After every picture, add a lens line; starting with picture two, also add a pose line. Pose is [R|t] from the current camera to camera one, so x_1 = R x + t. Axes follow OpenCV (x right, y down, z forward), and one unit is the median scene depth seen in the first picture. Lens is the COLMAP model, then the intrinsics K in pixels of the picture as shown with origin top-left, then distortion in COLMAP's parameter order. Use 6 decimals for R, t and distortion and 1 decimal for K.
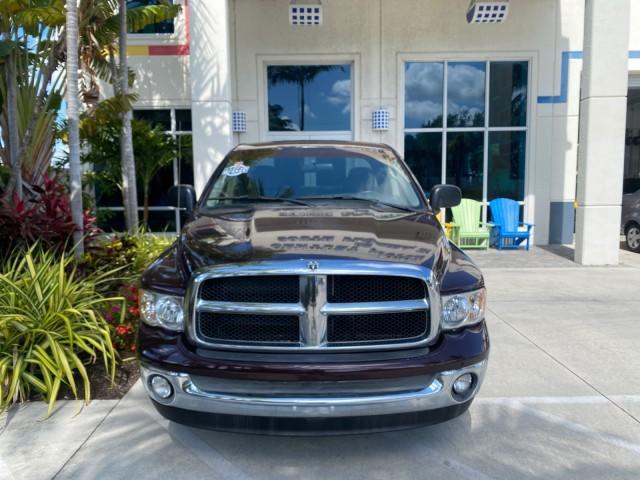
lens RADIAL K [[483.9, 0, 320.0], [0, 483.9, 240.0], [0, 0, 1]] dist [0.004547, -0.001762]
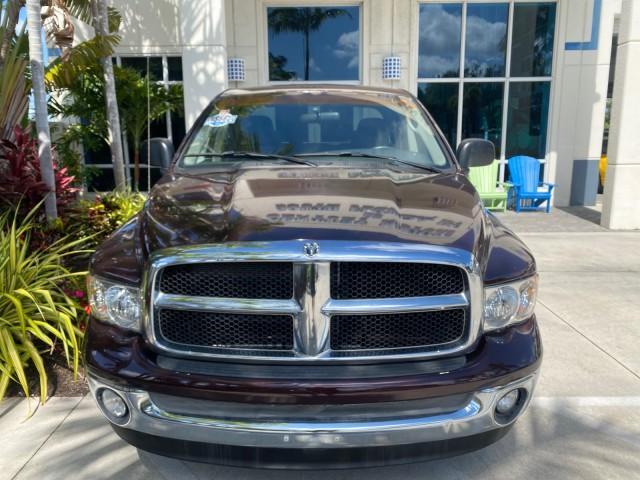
lens RADIAL K [[487.8, 0, 320.0], [0, 487.8, 240.0], [0, 0, 1]] dist [-0.001528, 0.000510]
pose [[0.999932, 0.004679, -0.010648, 0.002152], [-0.003749, 0.996309, 0.085756, -0.007860], [0.011010, -0.085710, 0.996259, 0.095006]]
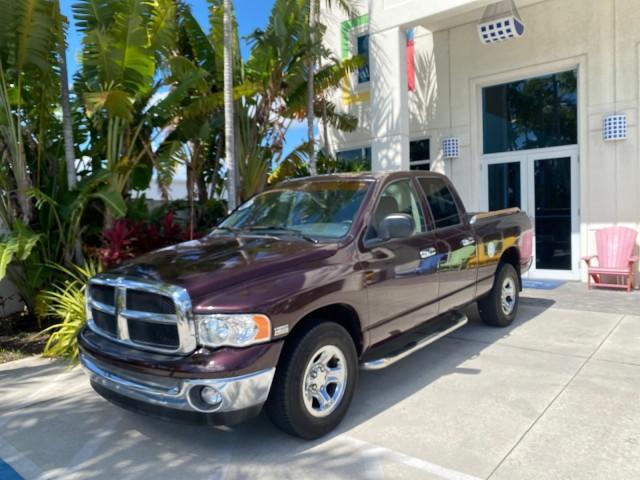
lens RADIAL K [[490.6, 0, 318.1], [0, 490.6, 239.9], [0, 0, 1]] dist [0.000879, -0.001741]
pose [[0.764701, 0.015848, -0.644191, 0.460274], [-0.048343, 0.998291, -0.032827, -0.015254], [0.642569, 0.056245, 0.764160, 0.100379]]
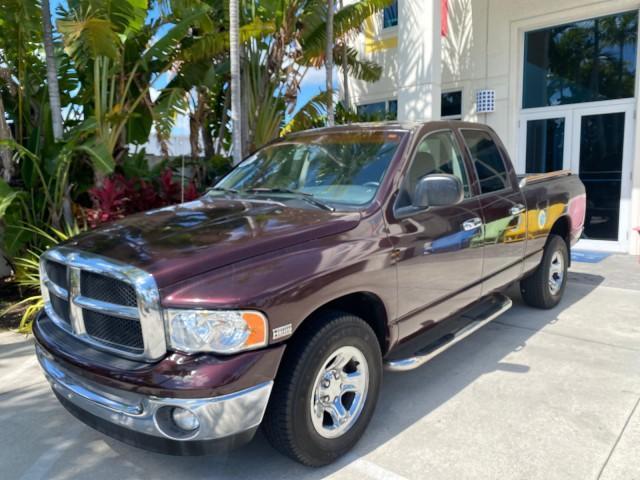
lens RADIAL K [[494.4, 0, 318.3], [0, 494.4, 238.6], [0, 0, 1]] dist [0.002525, -0.001097]
pose [[0.741865, 0.080242, -0.665731, 0.380107], [-0.065688, 0.996736, 0.046938, -0.025400], [0.667325, 0.008909, 0.744714, 0.195747]]
